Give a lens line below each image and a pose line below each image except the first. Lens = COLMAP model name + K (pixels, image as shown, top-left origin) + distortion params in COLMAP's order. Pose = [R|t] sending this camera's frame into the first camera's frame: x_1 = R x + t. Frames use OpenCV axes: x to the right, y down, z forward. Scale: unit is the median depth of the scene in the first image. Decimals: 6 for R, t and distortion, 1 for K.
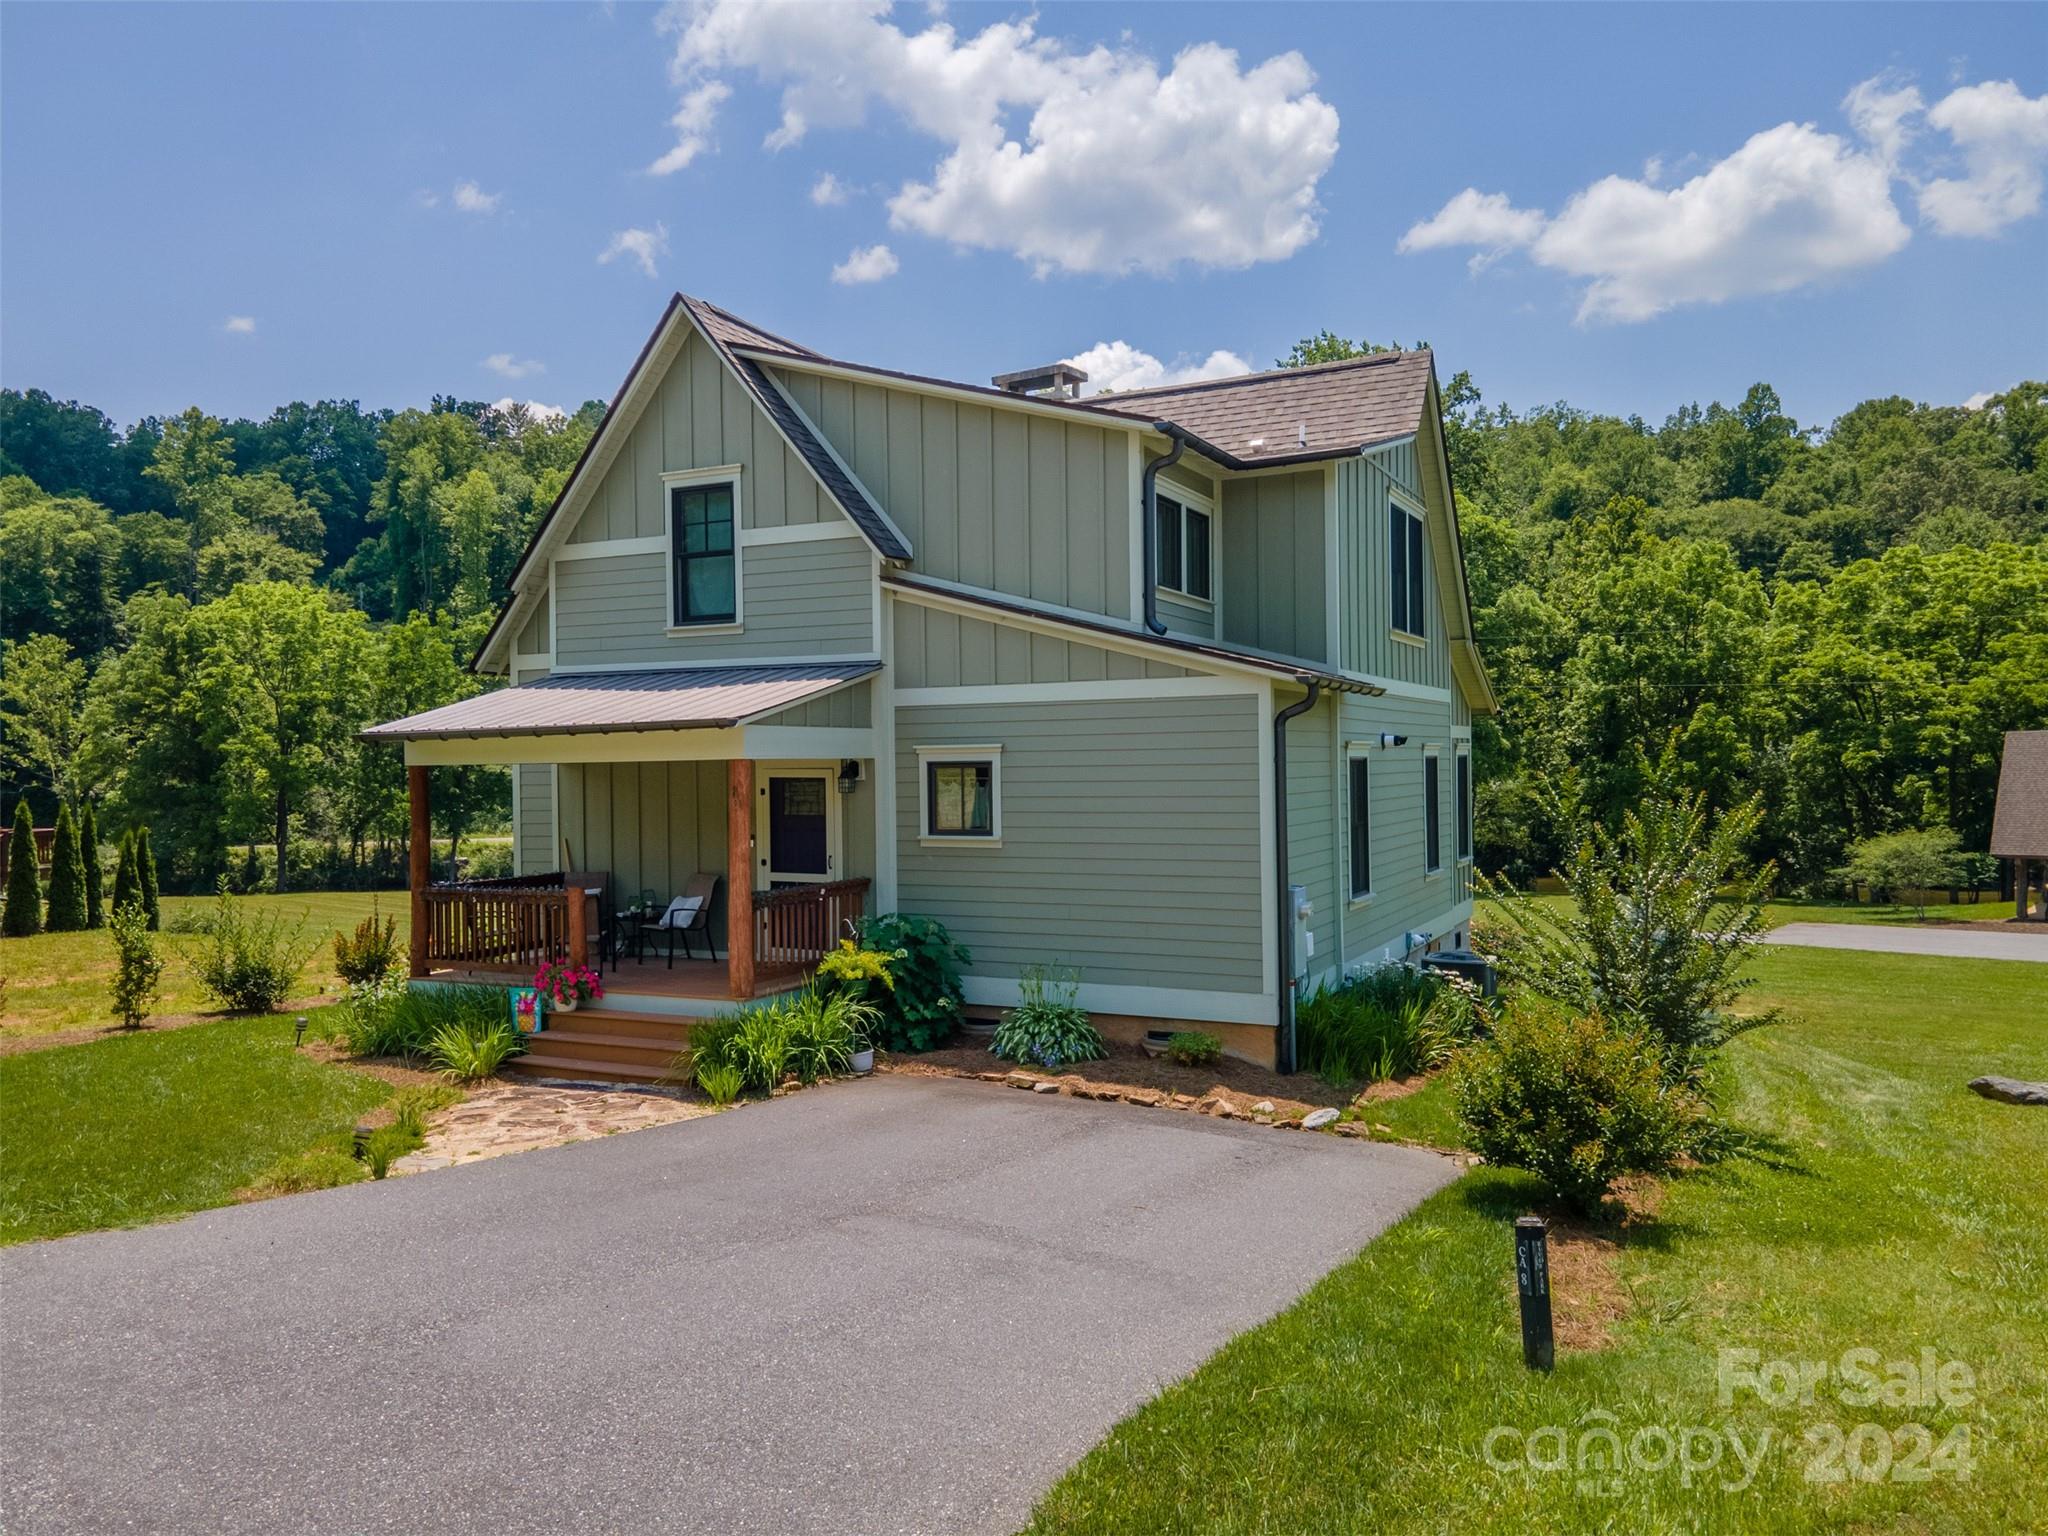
lens RADIAL K [[1482.6, 0, 1022.6], [0, 1482.6, 764.0], [0, 0, 1]] dist [0.040824, 0.013636]
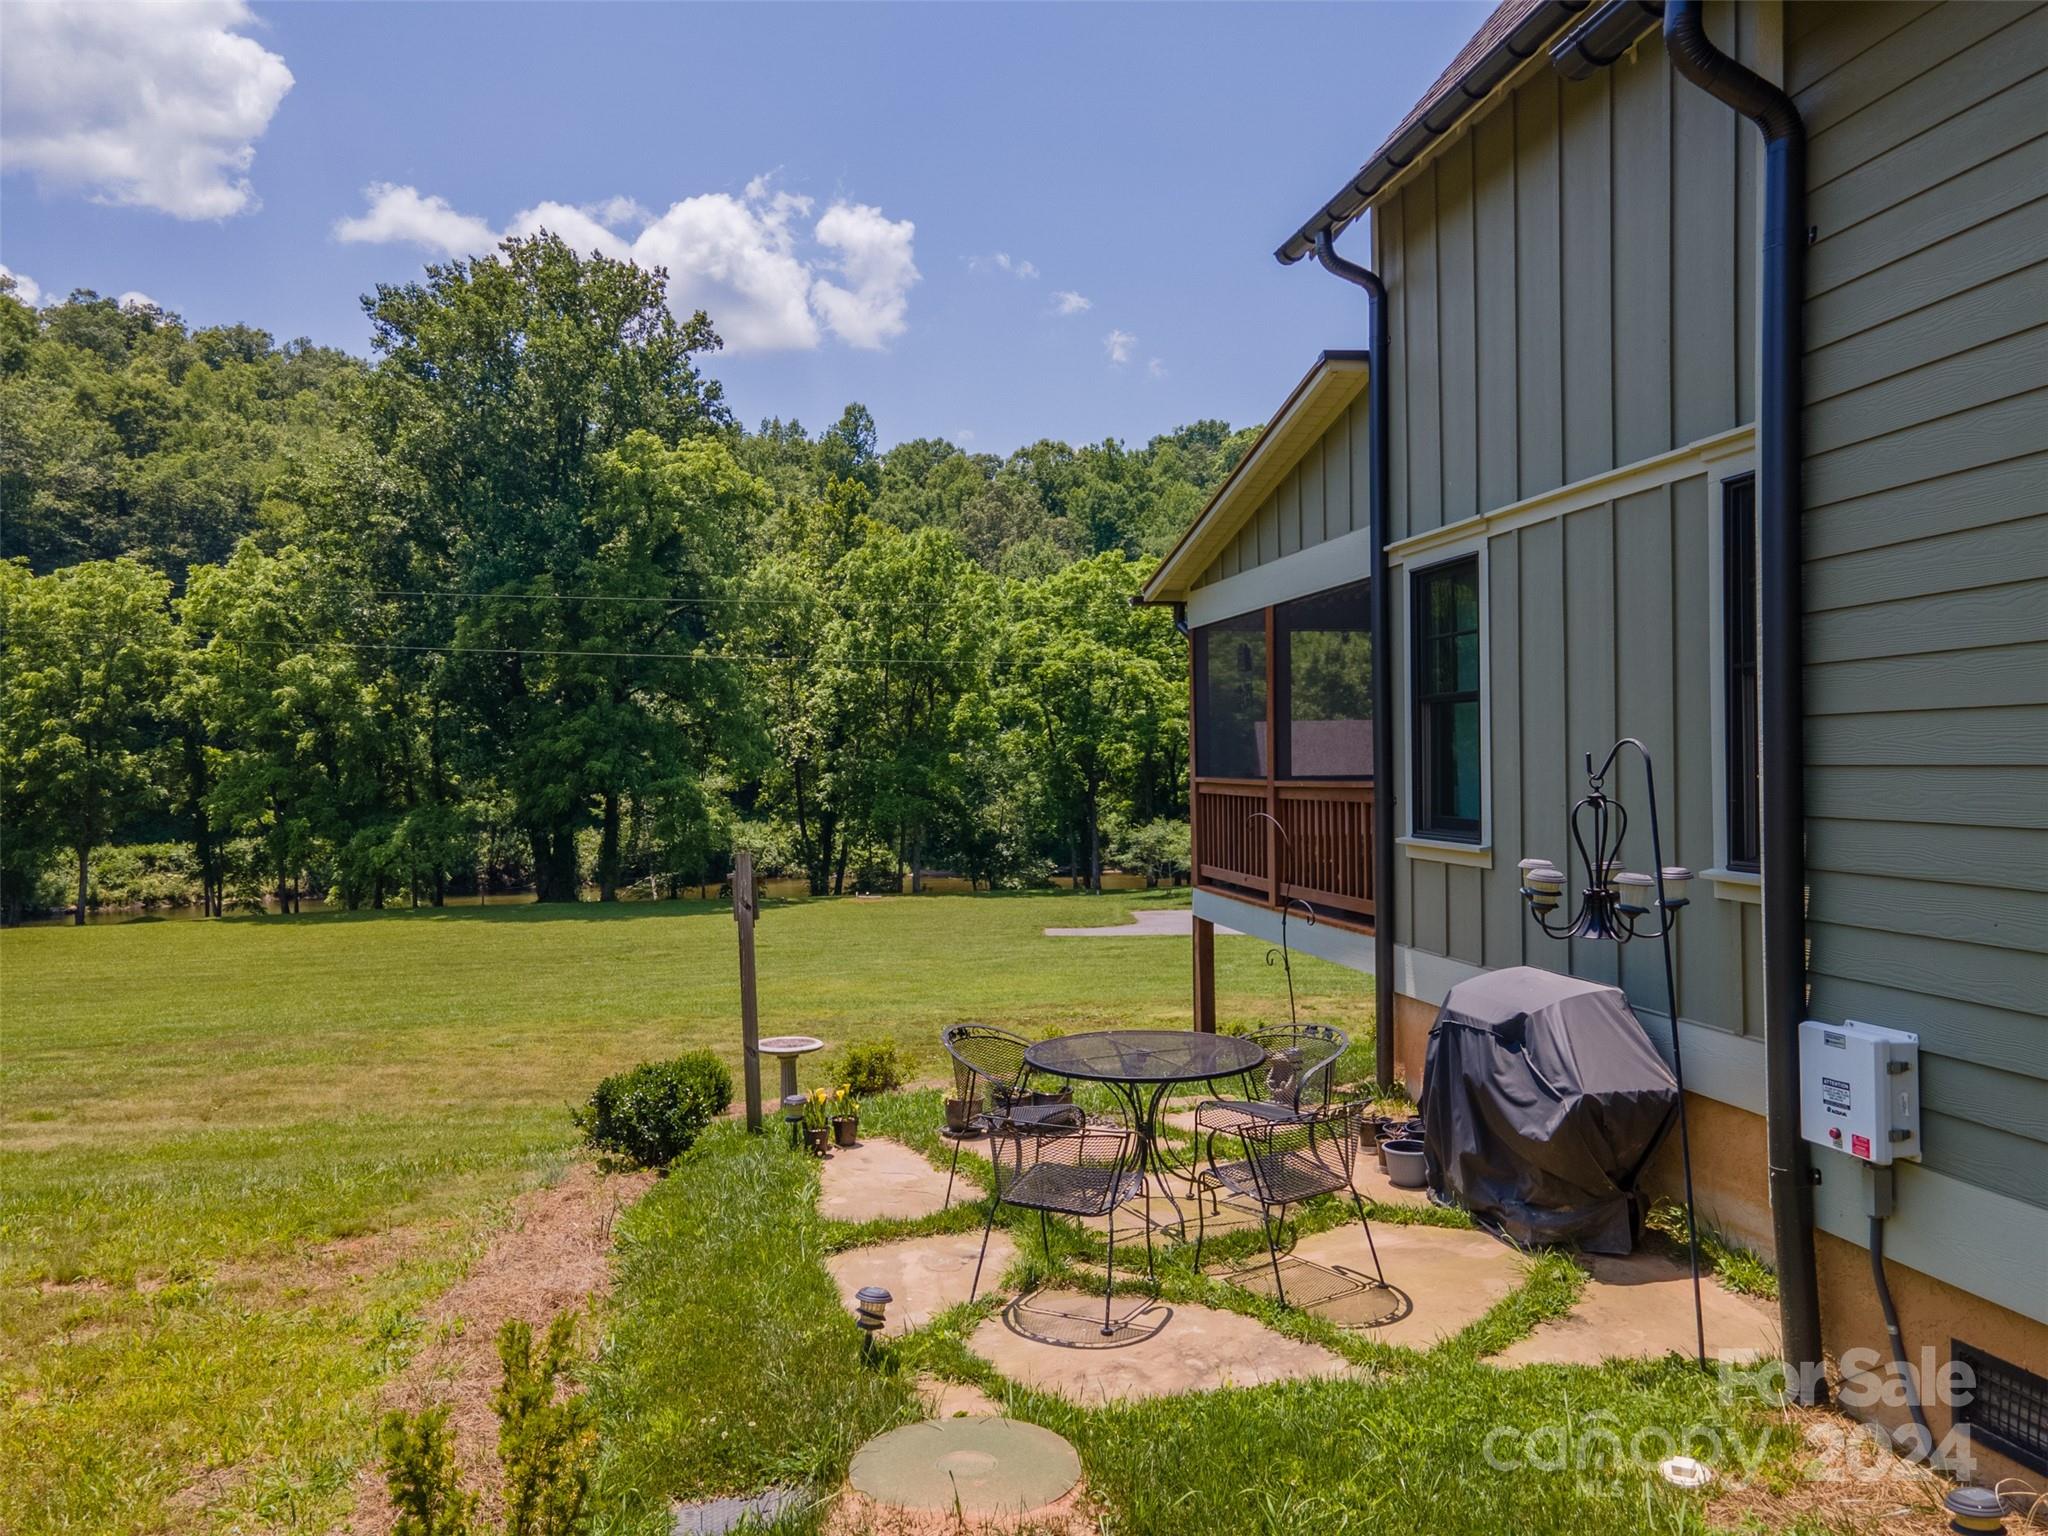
lens RADIAL K [[1482.6, 0, 1015.0], [0, 1482.6, 768.0], [0, 0, 1]] dist [0.040824, 0.013636]
pose [[0.791036, 0.000203, 0.611770, -0.566823], [0.004128, 0.999975, -0.005670, 0.071401], [-0.611756, 0.007010, 0.791015, 1.179393]]
